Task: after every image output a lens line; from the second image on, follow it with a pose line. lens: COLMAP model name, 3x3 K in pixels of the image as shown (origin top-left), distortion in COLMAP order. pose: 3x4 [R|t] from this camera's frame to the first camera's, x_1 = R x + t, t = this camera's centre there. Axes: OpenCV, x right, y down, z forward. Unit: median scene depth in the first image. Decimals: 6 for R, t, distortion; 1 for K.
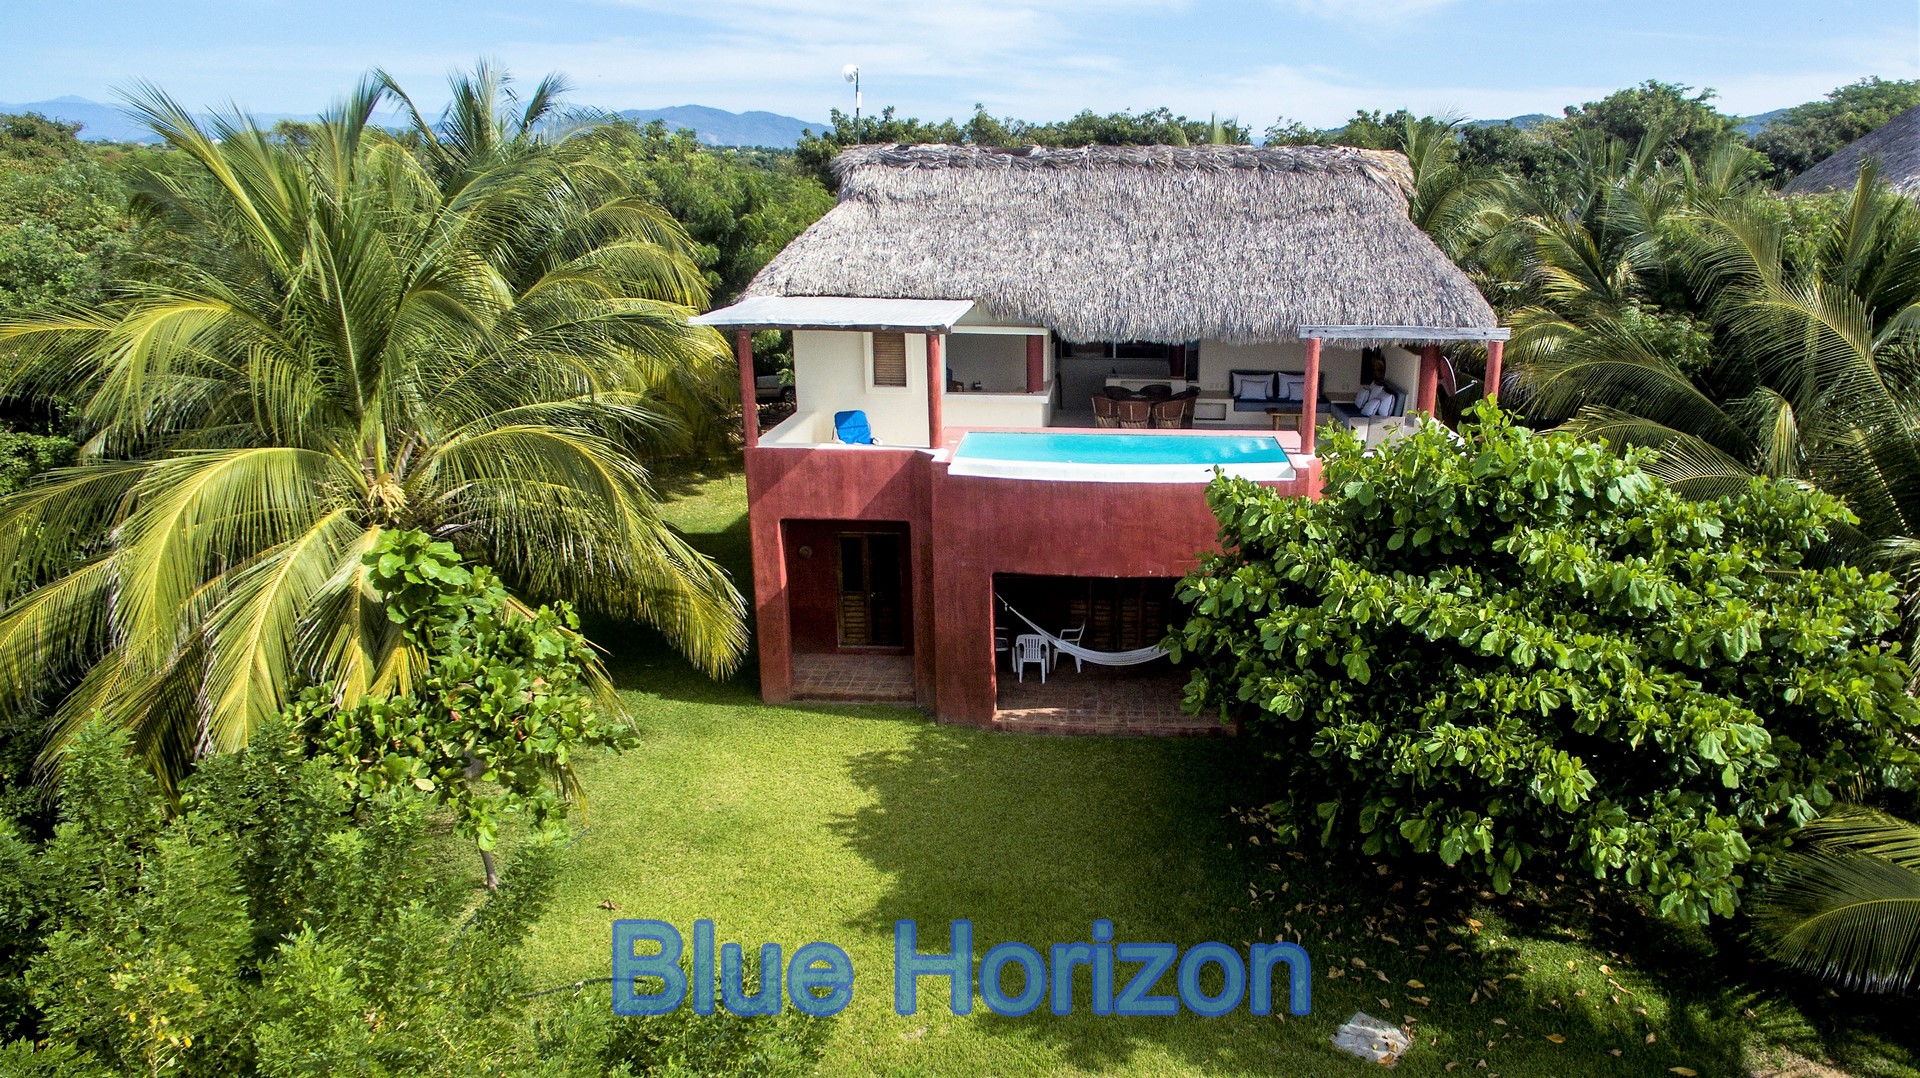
lens RADIAL K [[1199.4, 0, 1075.9], [0, 1199.4, 568.1], [0, 0, 1]] dist [0.000645, 0.000337]
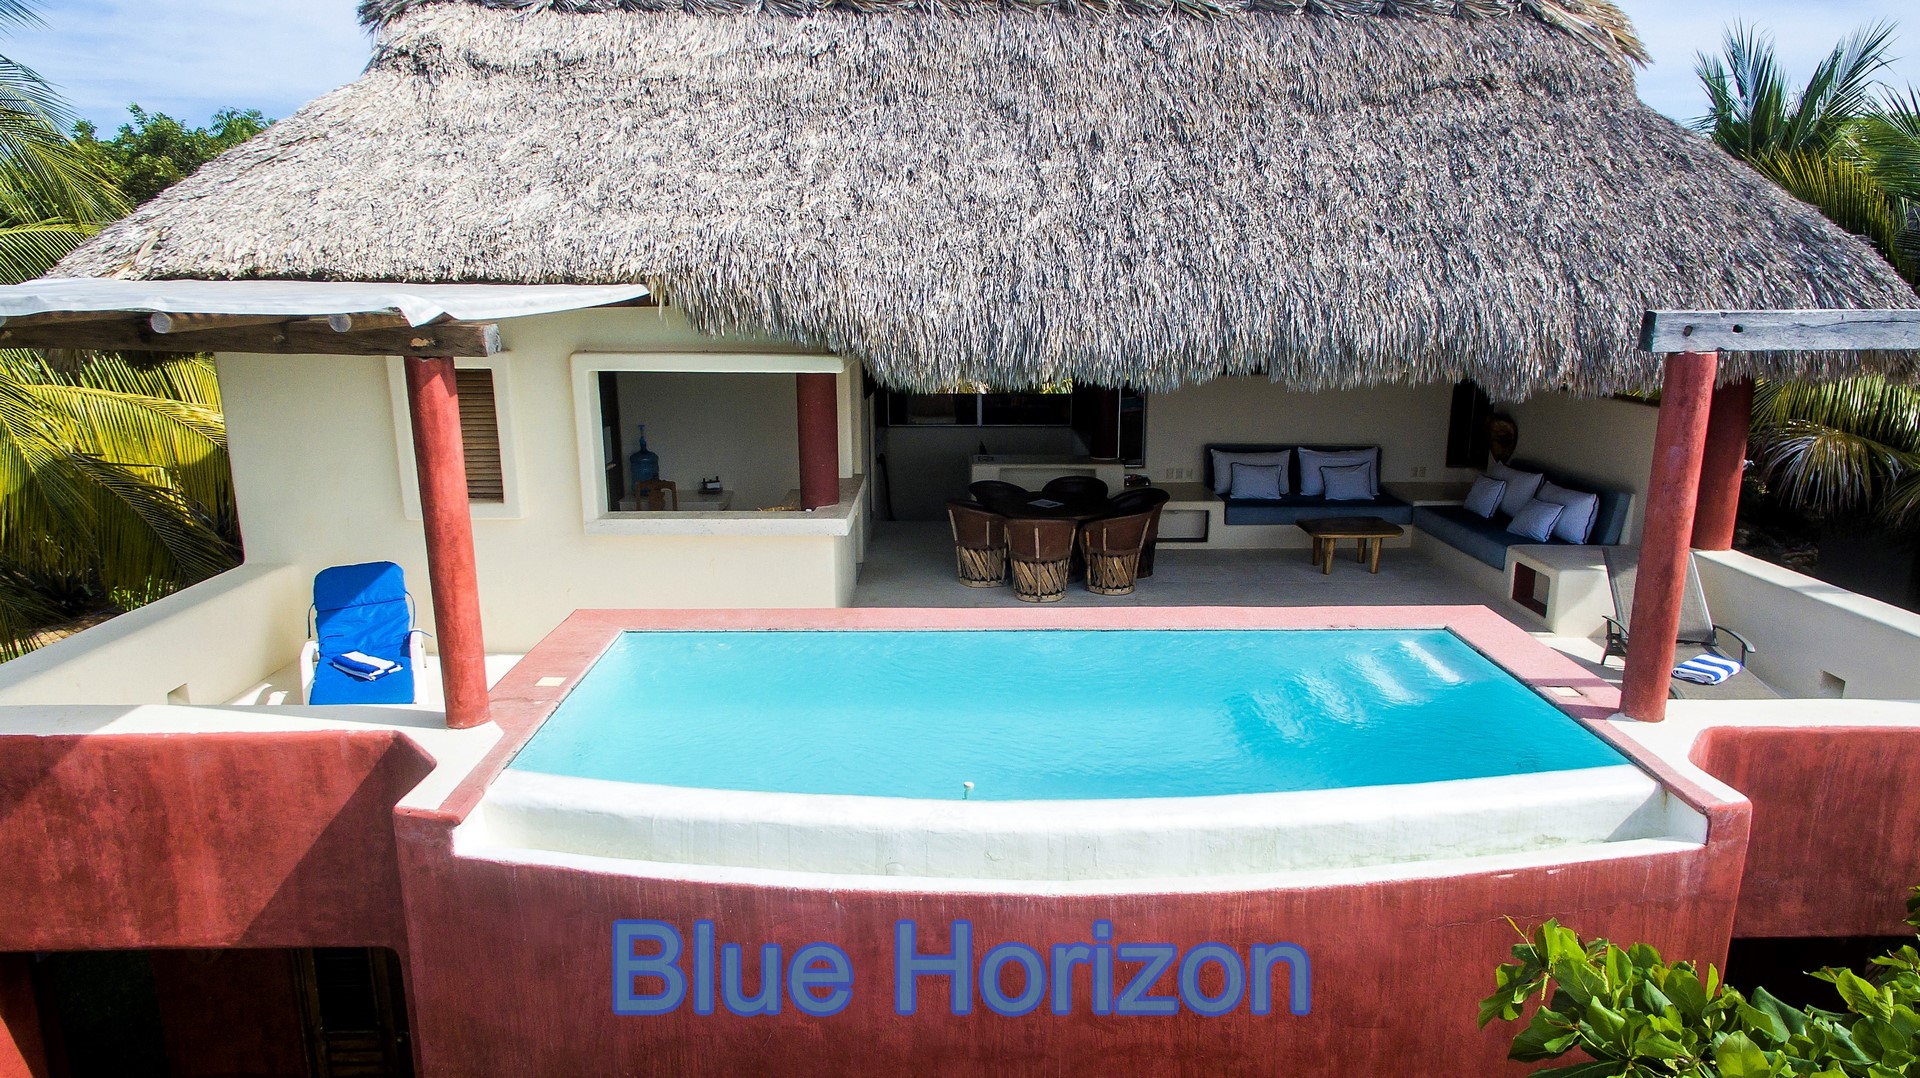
lens RADIAL K [[1120.8, 0, 960.0], [0, 1120.8, 539.0], [0, 0, 1]] dist [0.000719, 0.000749]
pose [[0.999107, -0.018358, 0.038054, 0.000775], [0.021004, 0.997302, -0.070345, -0.112335], [-0.036660, 0.071081, 0.996797, 0.634175]]
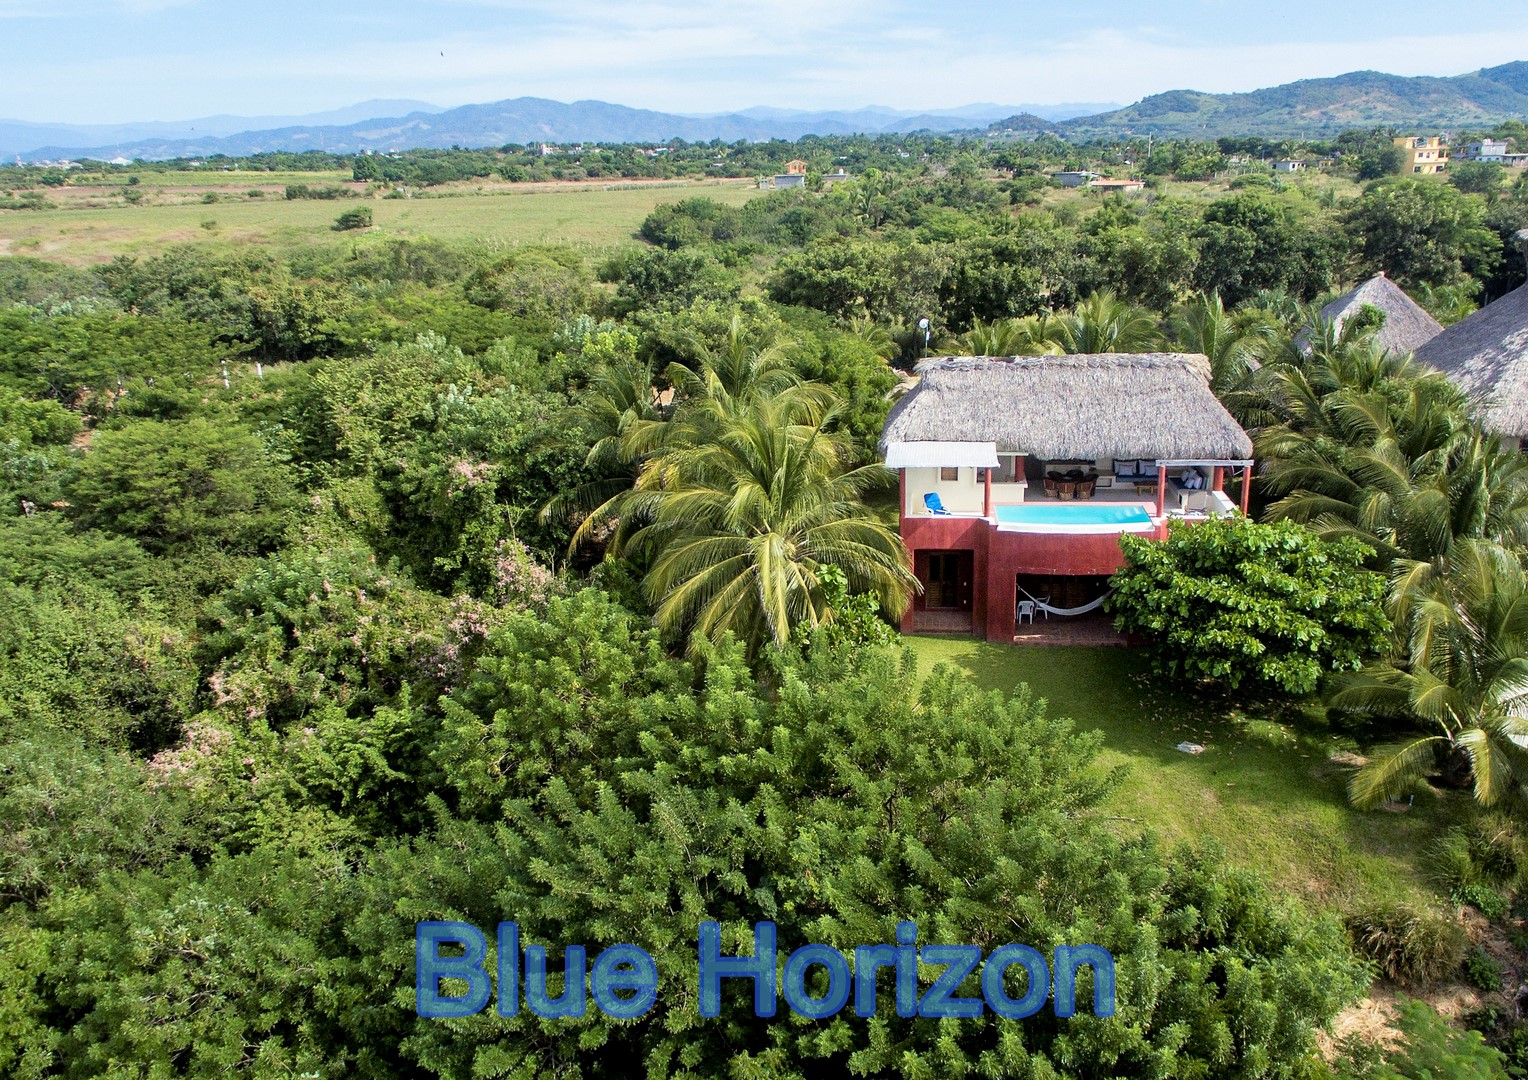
lens RADIAL K [[1138.7, 0, 799.9], [0, 1138.7, 566.8], [0, 0, 1]] dist [-0.004923, -0.001026]
pose [[0.995721, -0.010625, -0.091799, -0.242661], [0.013019, 0.999590, 0.025516, -0.059607], [0.091490, -0.026602, 0.995451, -1.012870]]
